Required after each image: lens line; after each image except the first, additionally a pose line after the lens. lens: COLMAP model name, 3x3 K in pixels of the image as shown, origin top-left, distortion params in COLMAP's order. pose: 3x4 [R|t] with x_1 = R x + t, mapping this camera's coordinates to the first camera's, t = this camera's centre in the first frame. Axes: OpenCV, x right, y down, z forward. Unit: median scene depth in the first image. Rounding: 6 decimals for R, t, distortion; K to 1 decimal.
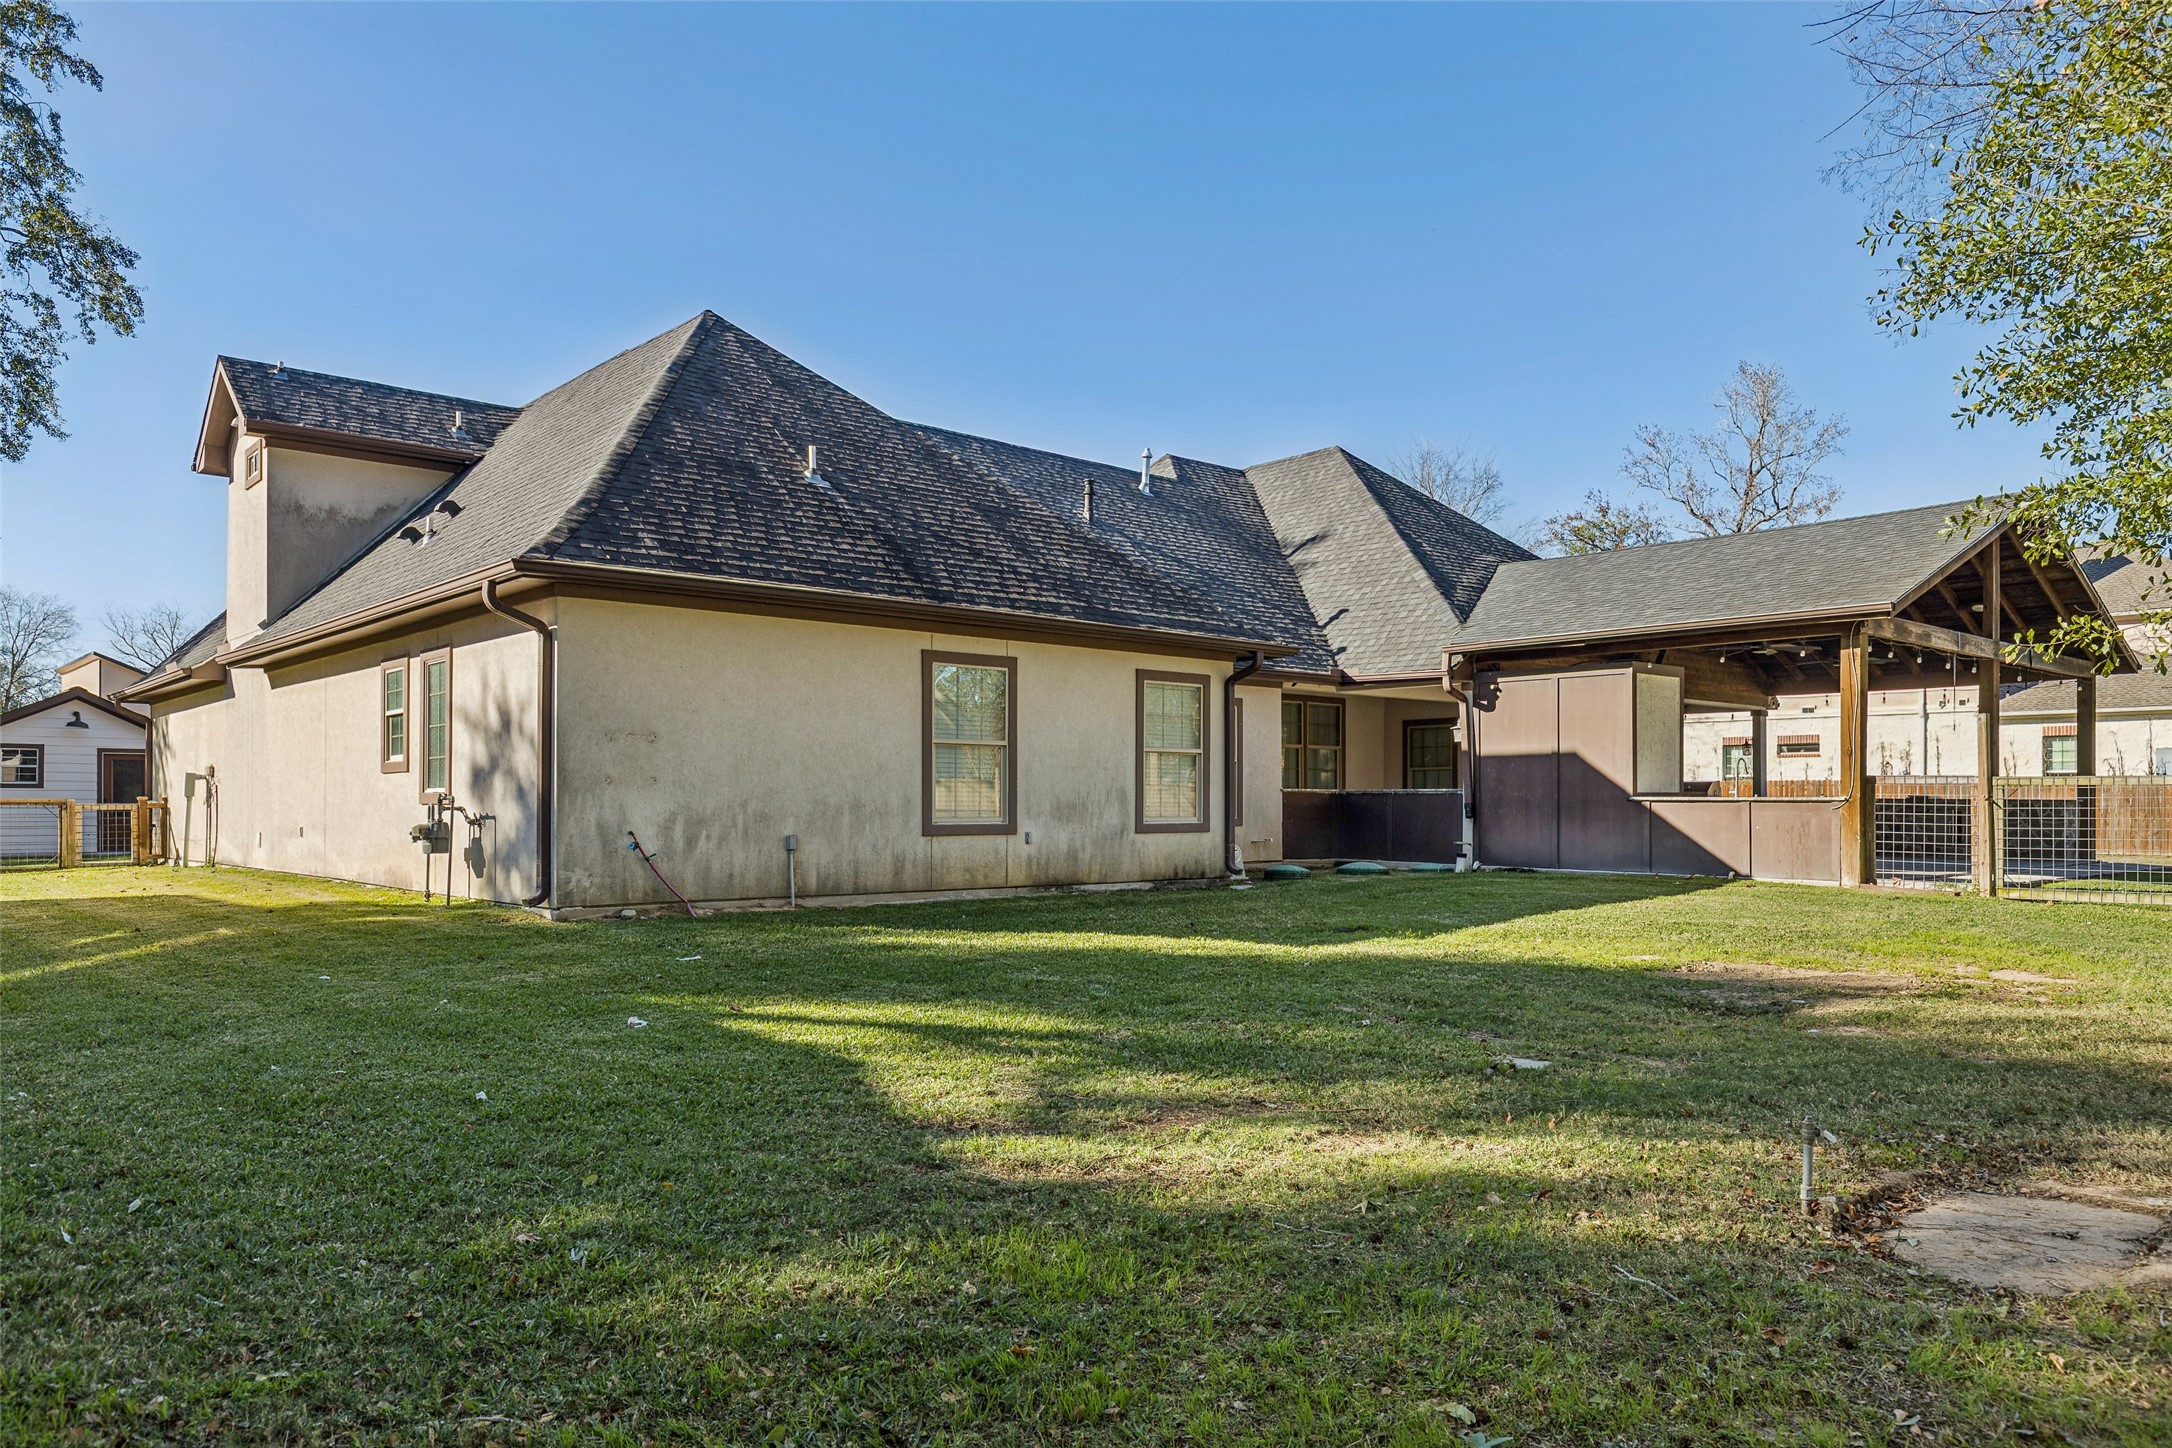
lens RADIAL K [[1483.1, 0, 1084.9], [0, 1483.1, 715.2], [0, 0, 1]] dist [-0.003629, 0.001182]
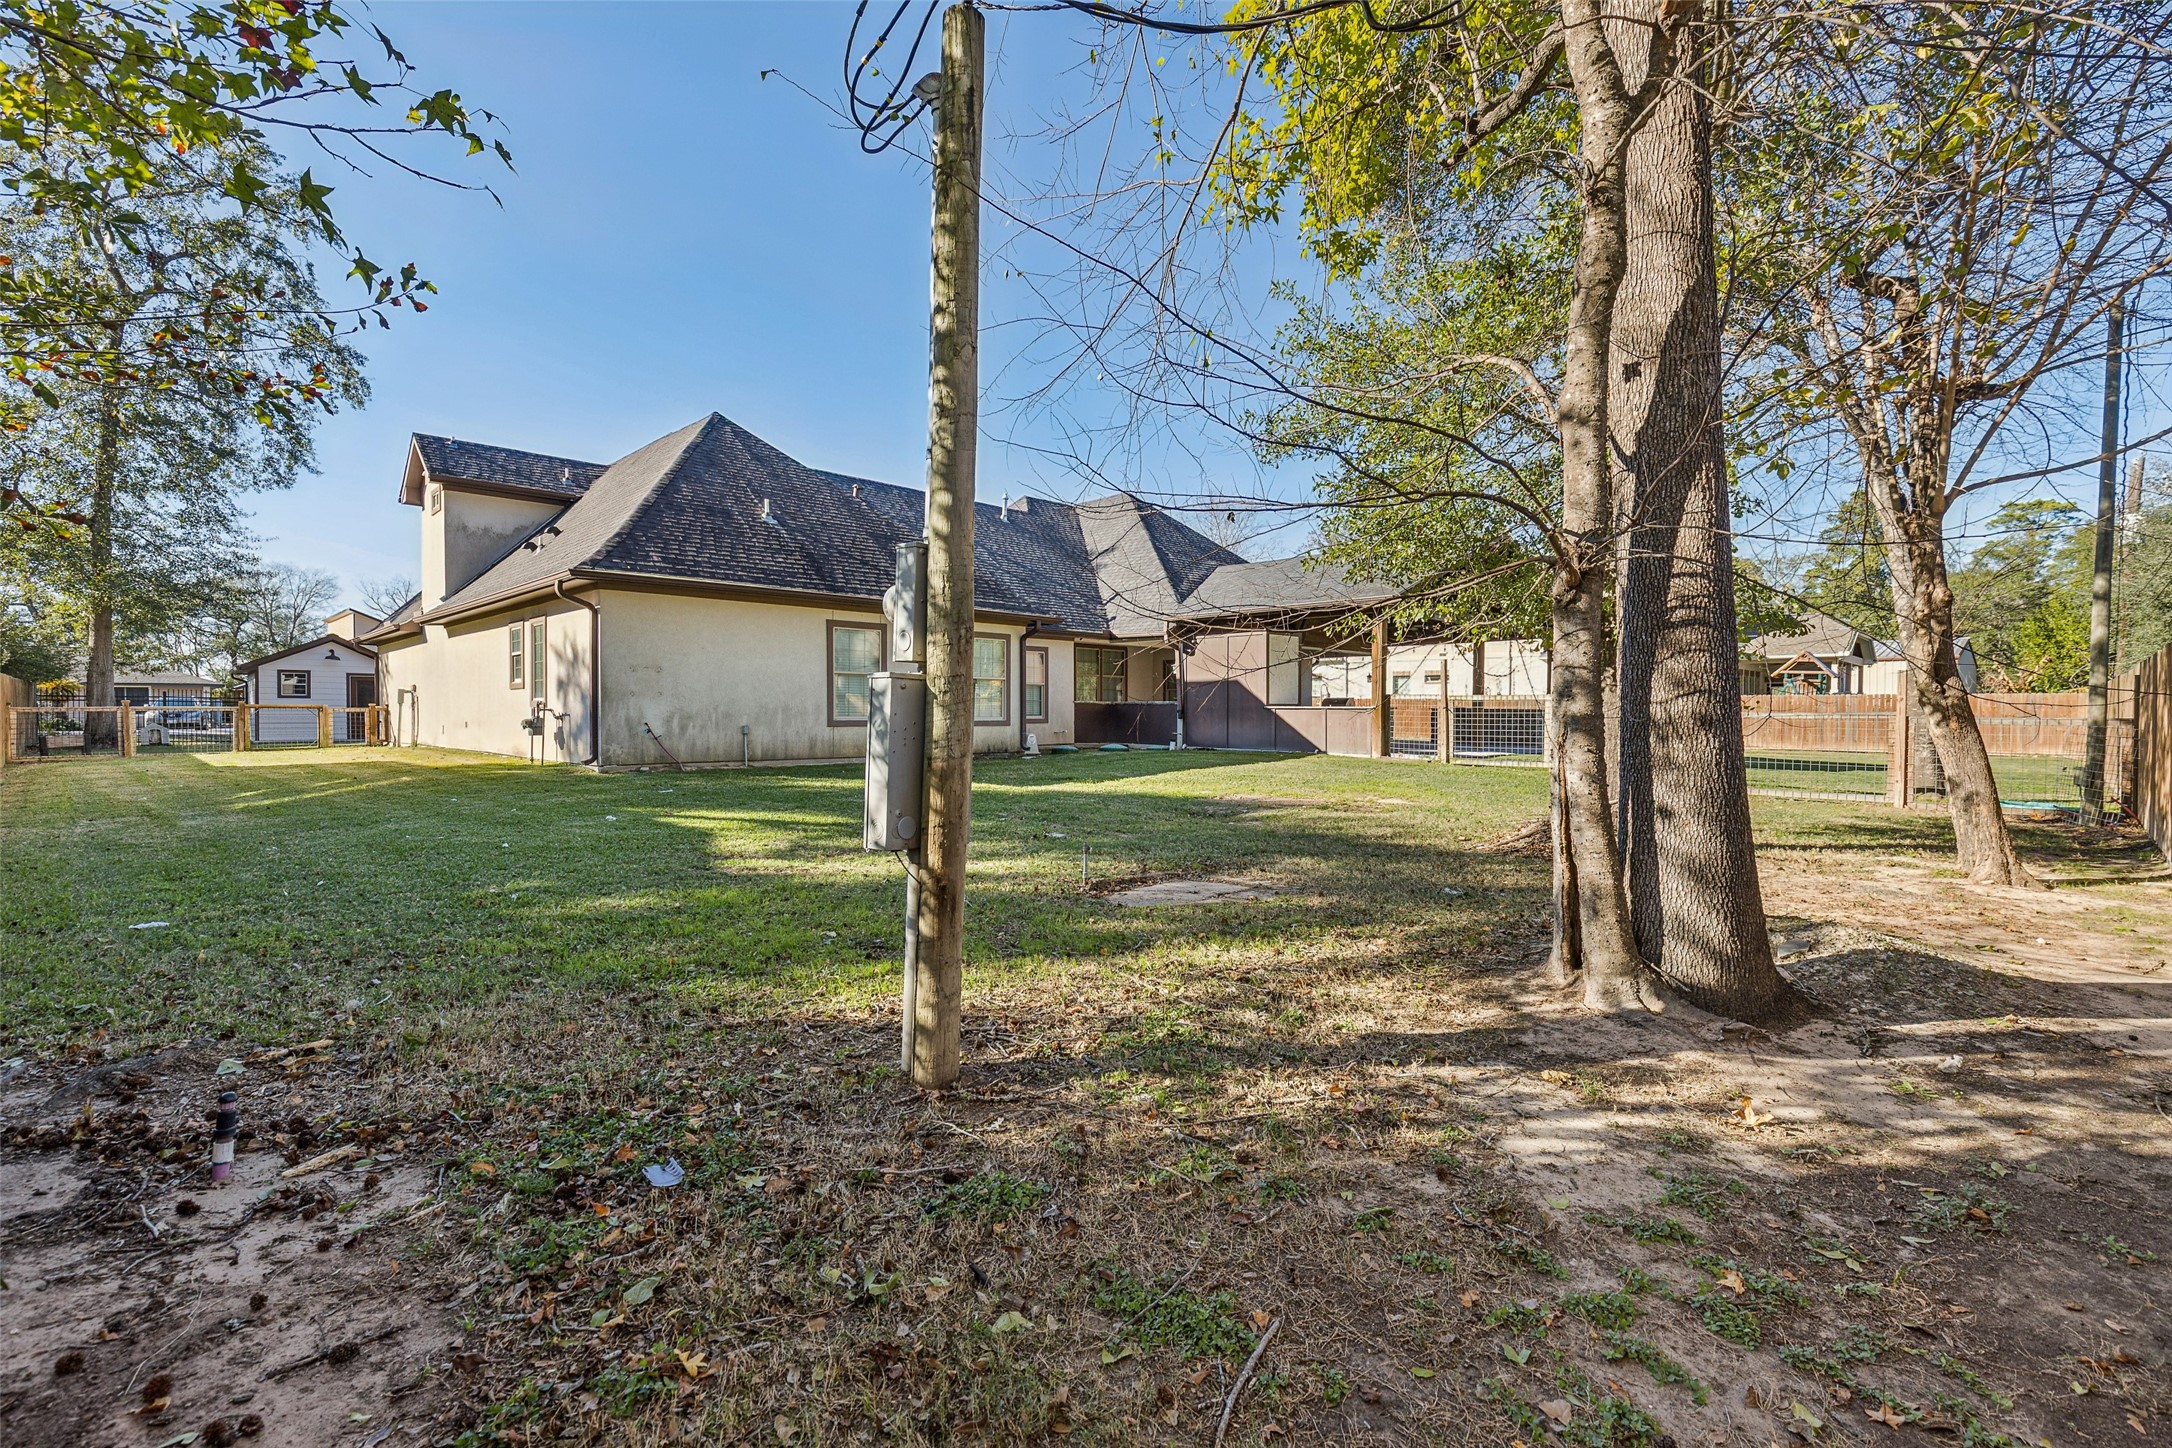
lens RADIAL K [[990.3, 0, 1094.2], [0, 990.3, 682.0], [0, 0, 1]] dist [0.001851, 0.000133]
pose [[0.998766, 0.004548, 0.049445, 0.111459], [-0.005973, 0.999570, 0.028720, -0.004689], [-0.049293, -0.028980, 0.998364, -0.133952]]
